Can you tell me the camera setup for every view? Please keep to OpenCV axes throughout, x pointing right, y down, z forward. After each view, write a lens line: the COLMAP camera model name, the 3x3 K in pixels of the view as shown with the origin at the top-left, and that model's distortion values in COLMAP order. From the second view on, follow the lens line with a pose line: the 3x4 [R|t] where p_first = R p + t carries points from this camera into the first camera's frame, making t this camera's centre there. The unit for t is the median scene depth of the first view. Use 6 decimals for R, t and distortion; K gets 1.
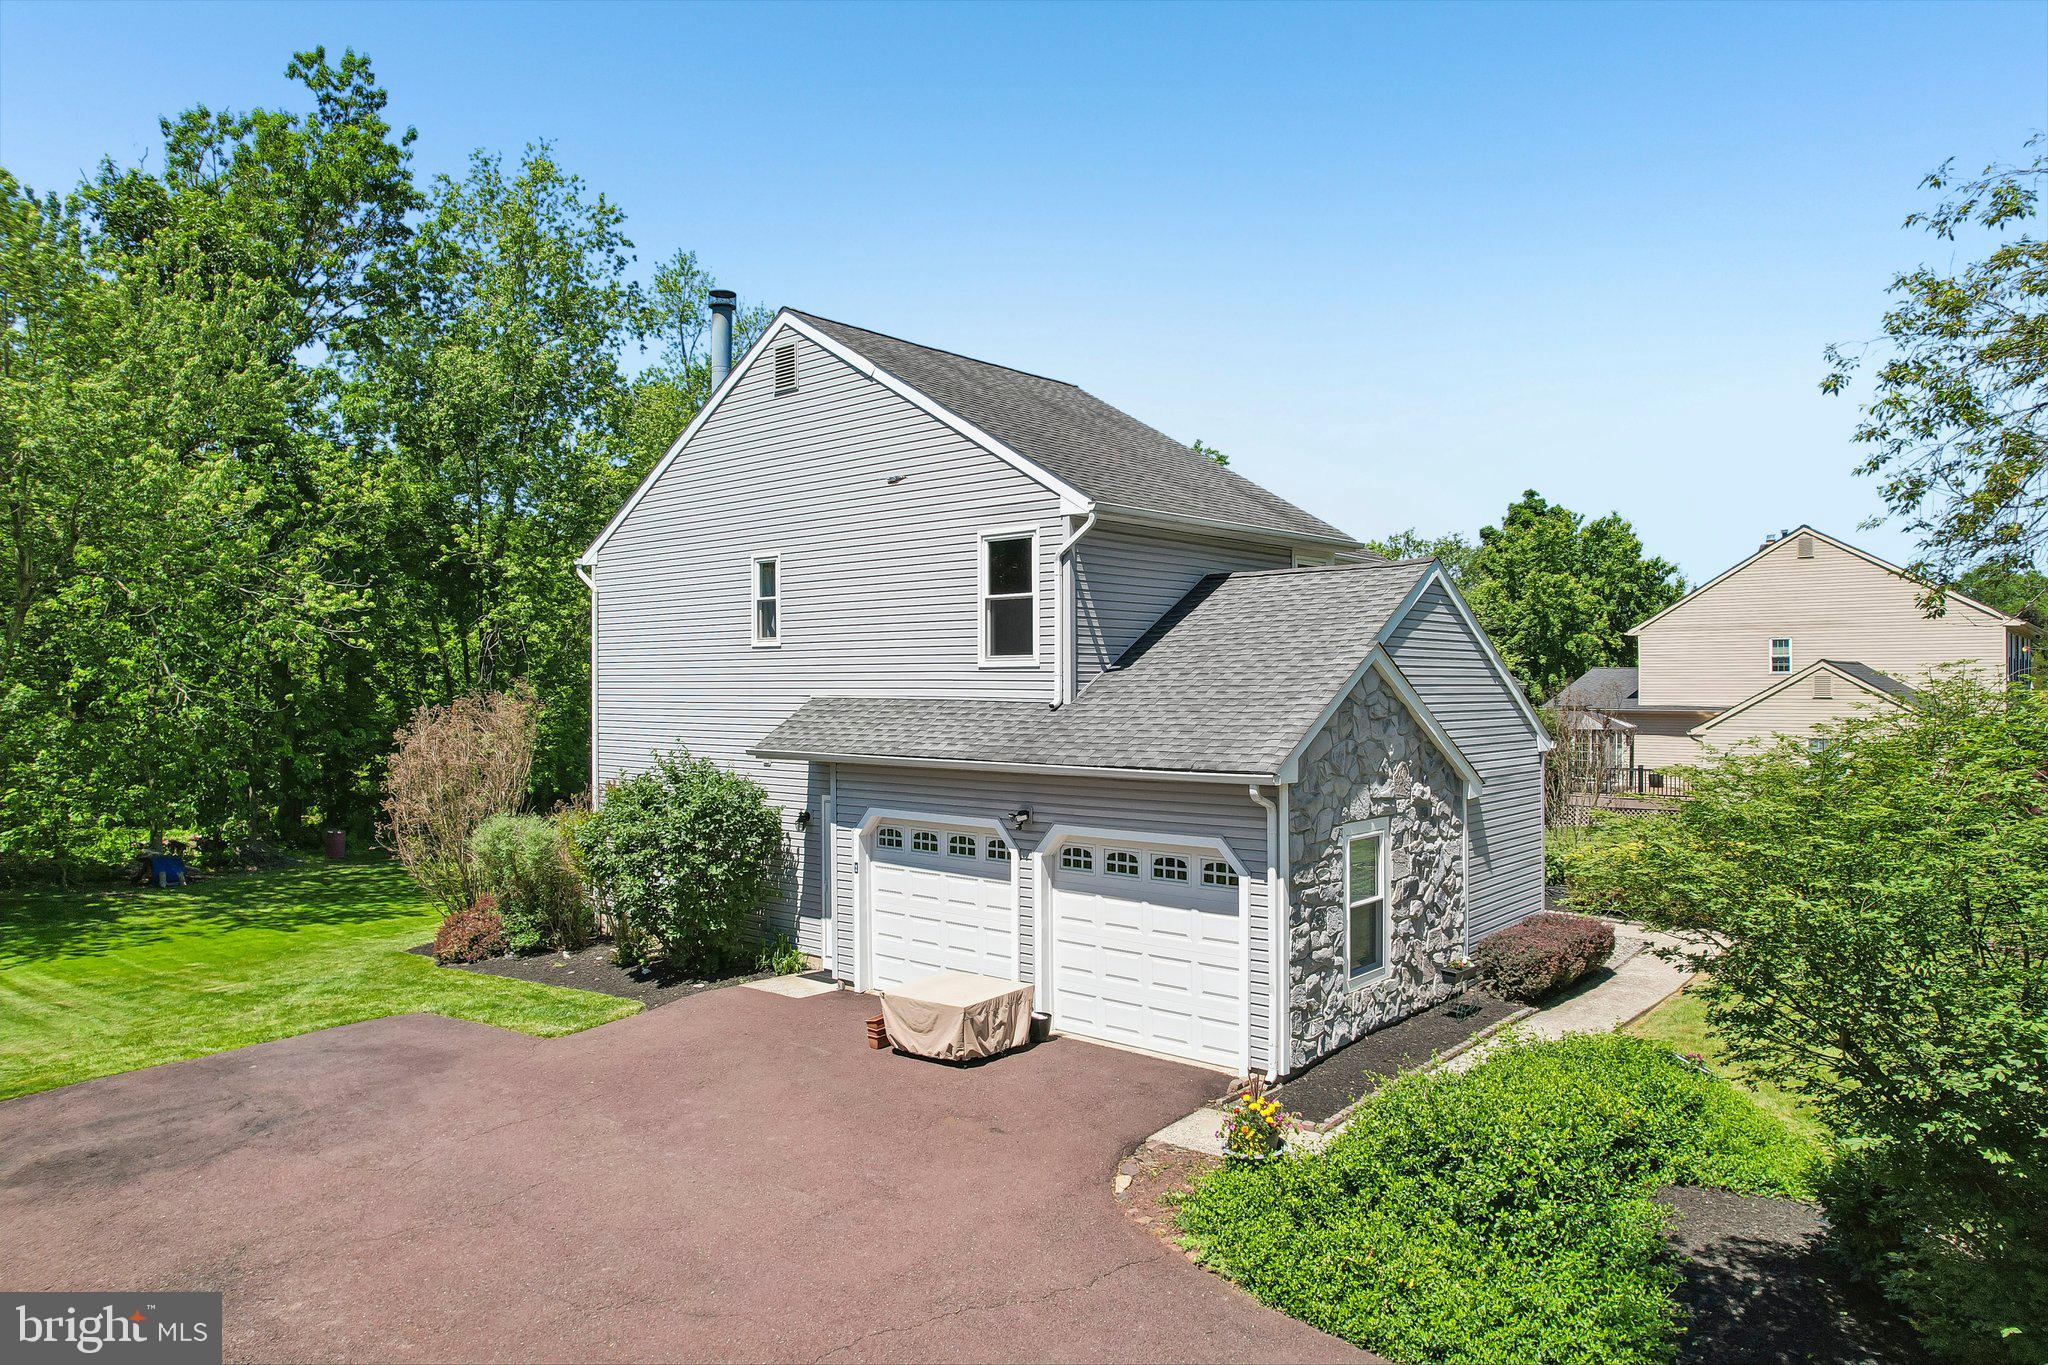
lens RADIAL K [[1313.5, 0, 1051.7], [0, 1313.5, 667.2], [0, 0, 1]] dist [-0.060456, 0.039001]
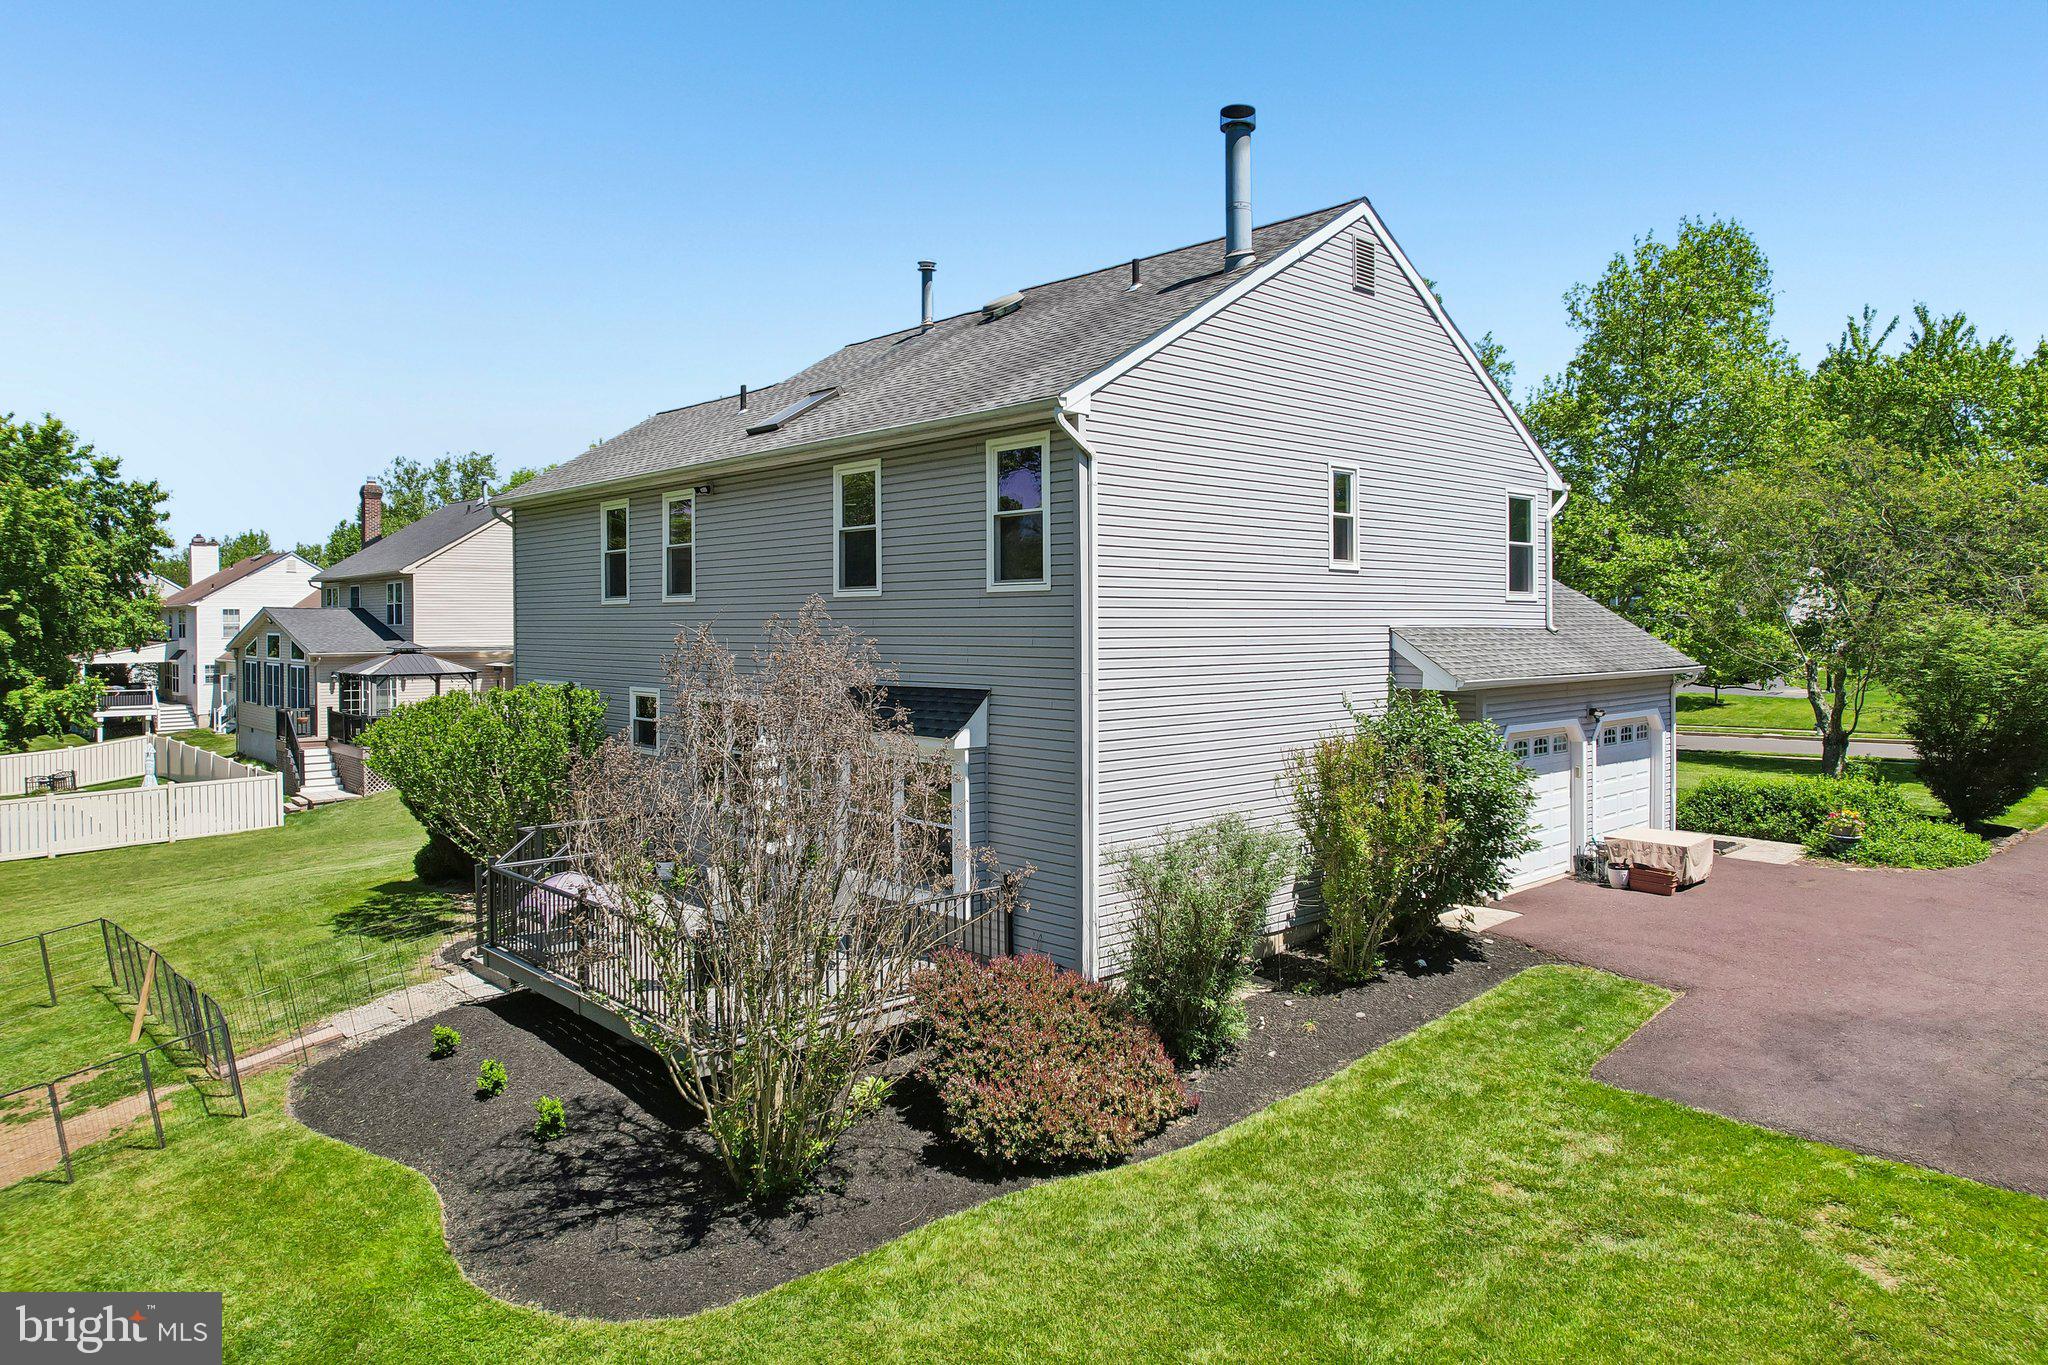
lens RADIAL K [[1313.5, 0, 1031.5], [0, 1313.5, 628.1], [0, 0, 1]] dist [-0.060456, 0.039001]
pose [[0.119069, -0.001572, 0.992885, -1.457393], [-0.009138, 0.999955, 0.002679, 0.029350], [-0.992844, -0.009392, 0.119050, 1.445041]]
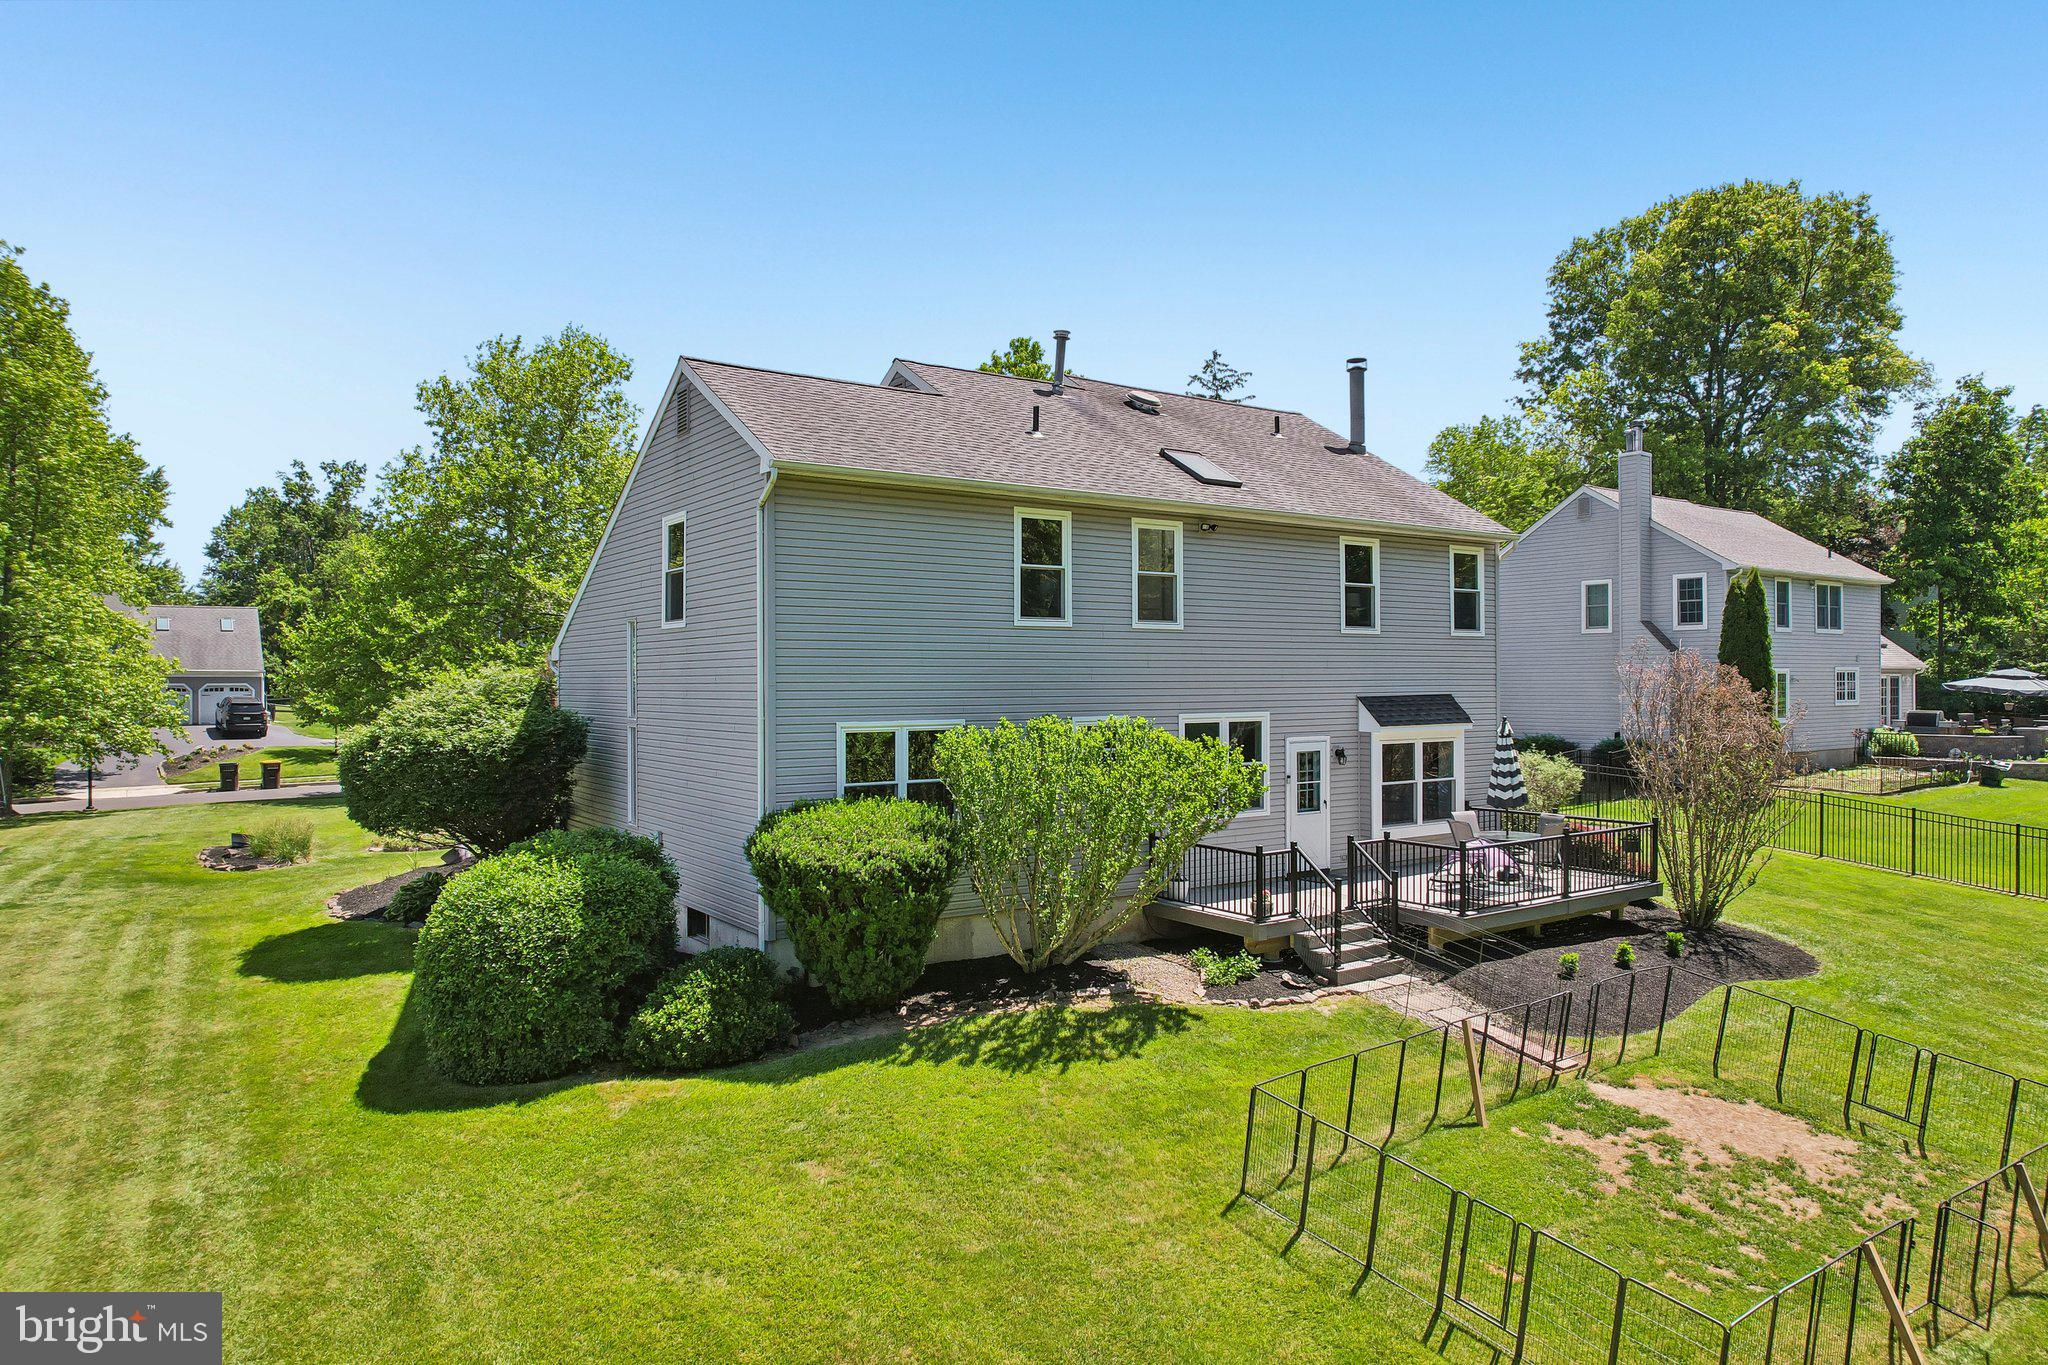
lens RADIAL K [[1313.5, 0, 1027.6], [0, 1313.5, 671.7], [0, 0, 1]] dist [-0.060456, 0.039001]
pose [[-0.964989, 0.009161, 0.262129, -0.386913], [0.004079, 0.999793, -0.019923, 0.082124], [-0.262257, -0.018156, -0.964827, 3.338197]]
